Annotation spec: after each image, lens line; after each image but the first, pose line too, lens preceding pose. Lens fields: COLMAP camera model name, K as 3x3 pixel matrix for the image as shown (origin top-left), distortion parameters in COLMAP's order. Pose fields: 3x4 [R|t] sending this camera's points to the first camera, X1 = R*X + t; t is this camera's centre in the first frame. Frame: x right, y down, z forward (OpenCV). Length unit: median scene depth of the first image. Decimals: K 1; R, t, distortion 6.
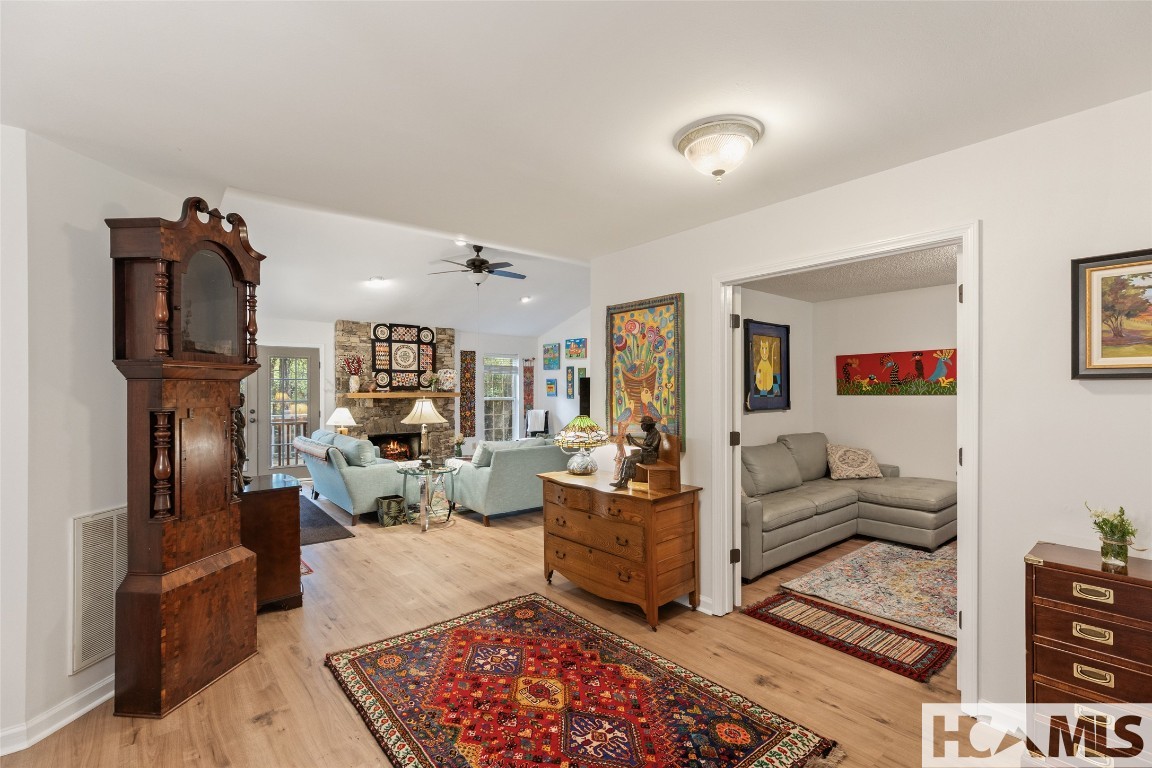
lens RADIAL K [[520.8, 0, 577.3], [0, 520.8, 386.9], [0, 0, 1]] dist [0.012079, -0.001820]
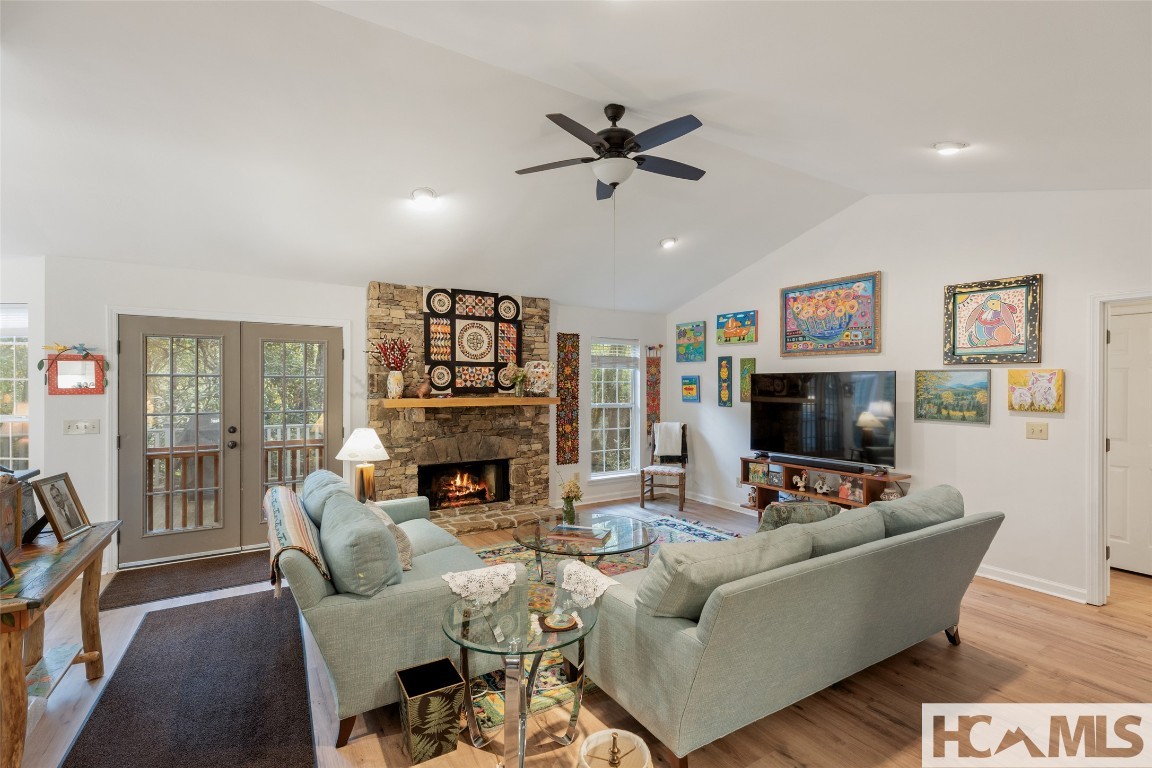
lens RADIAL K [[520.8, 0, 583.2], [0, 520.8, 381.5], [0, 0, 1]] dist [0.012079, -0.001820]
pose [[0.992093, 0.002167, -0.125485, -0.138206], [-0.002390, 0.999996, -0.001622, -0.009268], [0.125481, 0.001909, 0.992094, 0.444434]]
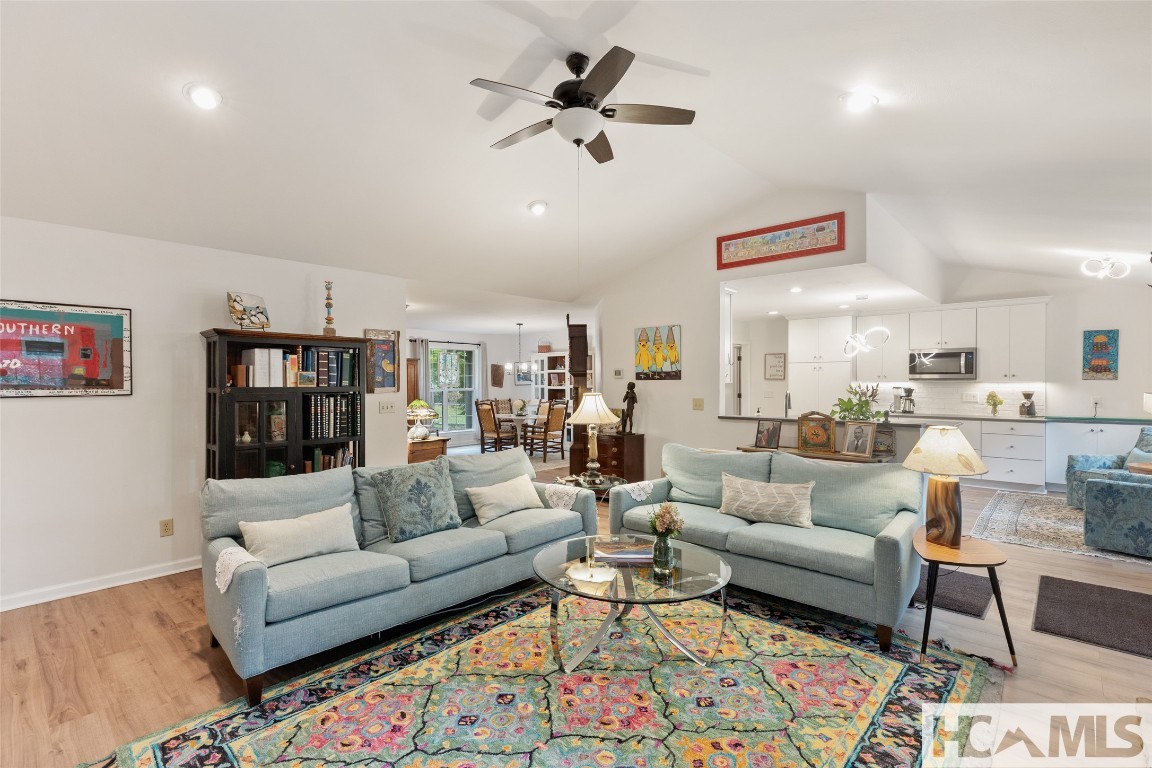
lens RADIAL K [[520.8, 0, 572.3], [0, 520.8, 403.5], [0, 0, 1]] dist [0.012079, -0.001820]
pose [[-0.991770, 0.011814, -0.127487, -0.112305], [0.006579, 0.999121, 0.041405, 0.004486], [0.127864, 0.040225, -0.990976, 1.270413]]
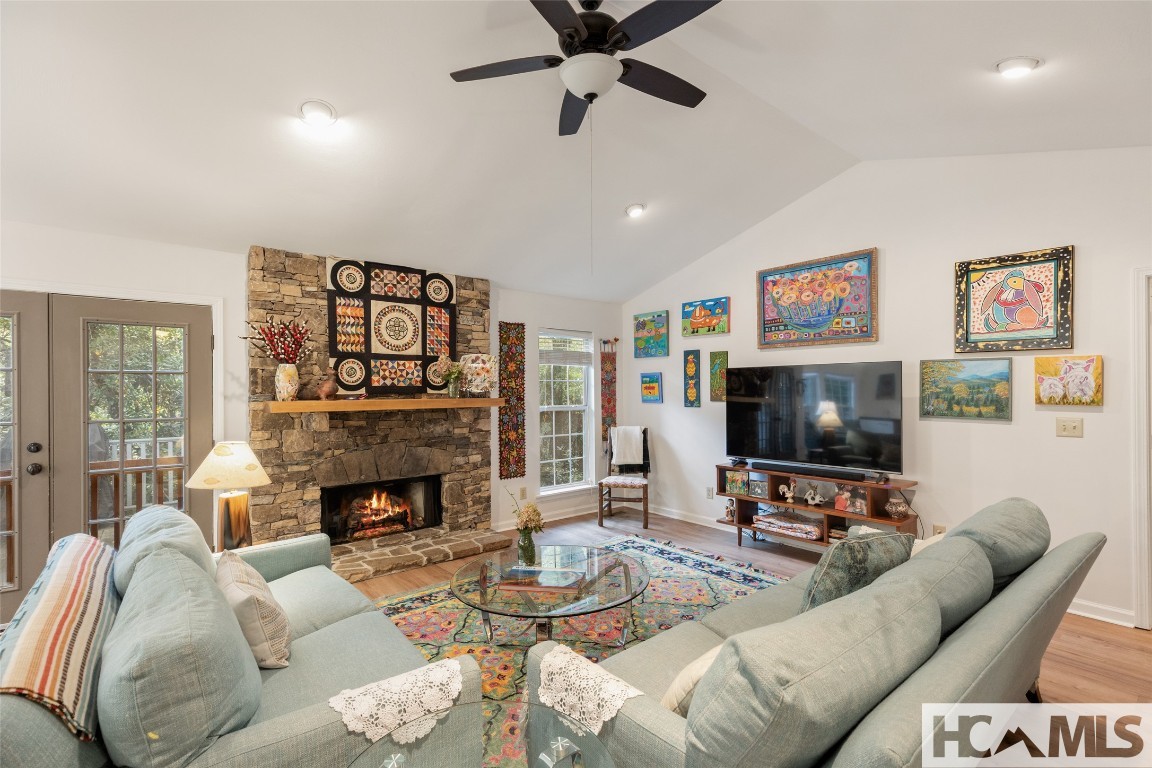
lens RADIAL K [[520.8, 0, 583.1], [0, 520.8, 385.1], [0, 0, 1]] dist [0.012079, -0.001820]
pose [[0.999963, -0.006053, 0.006180, -0.175819], [0.006088, 0.999966, -0.005626, 0.001337], [-0.006145, 0.005663, 0.999965, 0.566162]]
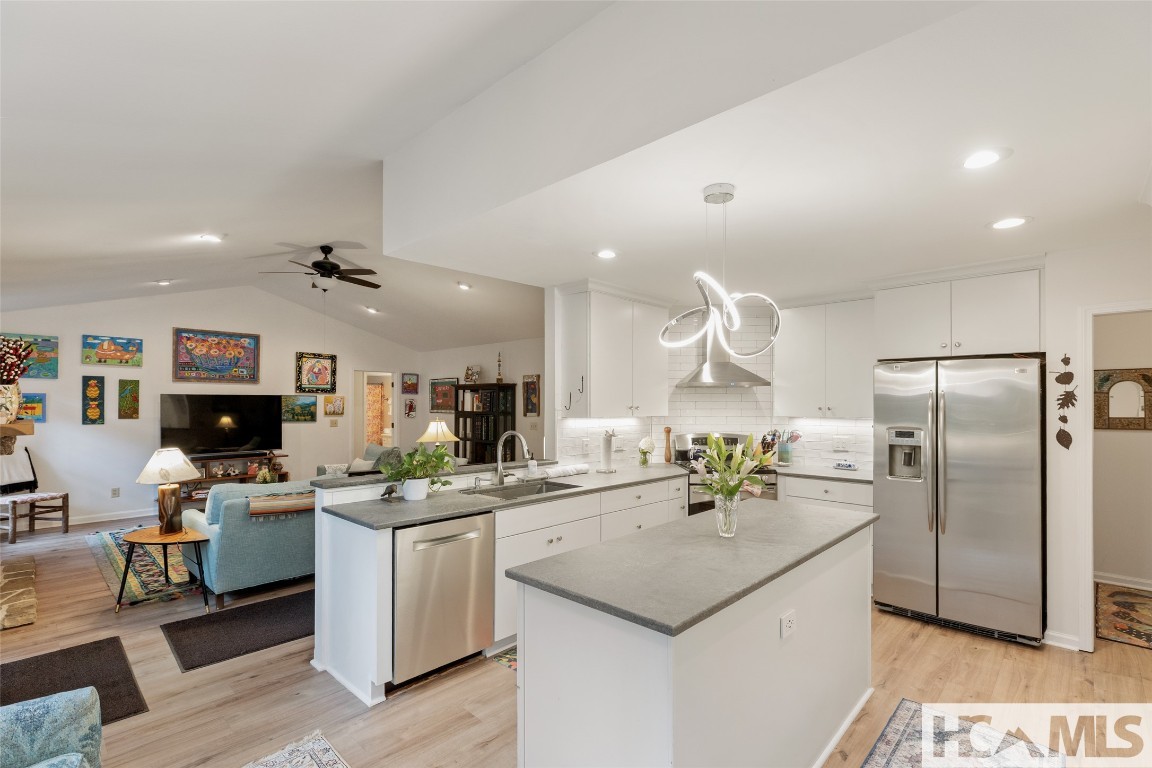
lens RADIAL K [[520.8, 0, 575.5], [0, 520.8, 400.8], [0, 0, 1]] dist [0.012079, -0.001820]
pose [[-0.119109, 0.005934, 0.992863, -0.979196], [-0.002903, 0.999976, -0.006325, -0.006903], [-0.992877, -0.003636, -0.119089, 0.609200]]
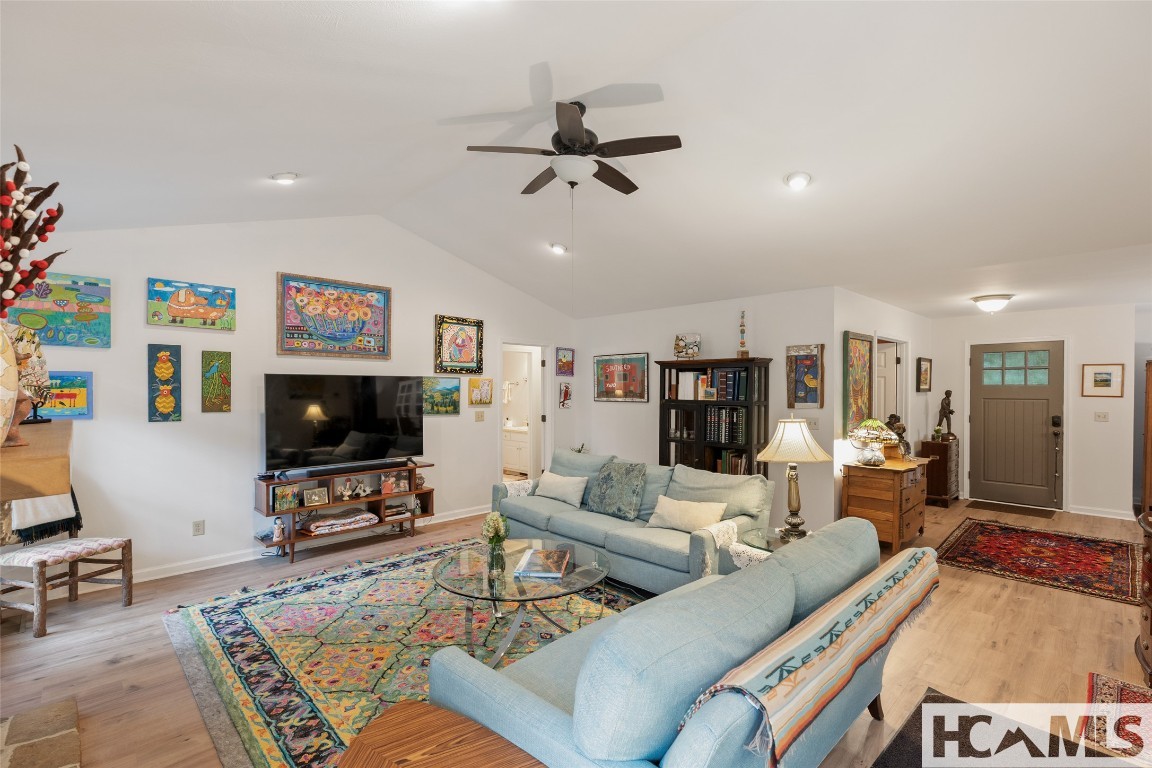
lens RADIAL K [[520.8, 0, 579.6], [0, 520.8, 394.7], [0, 0, 1]] dist [0.012079, -0.001820]
pose [[-0.084198, -0.009989, 0.996399, -0.598628], [-0.002986, 0.999948, 0.009772, -0.005648], [-0.996445, -0.002153, -0.084223, 0.915544]]
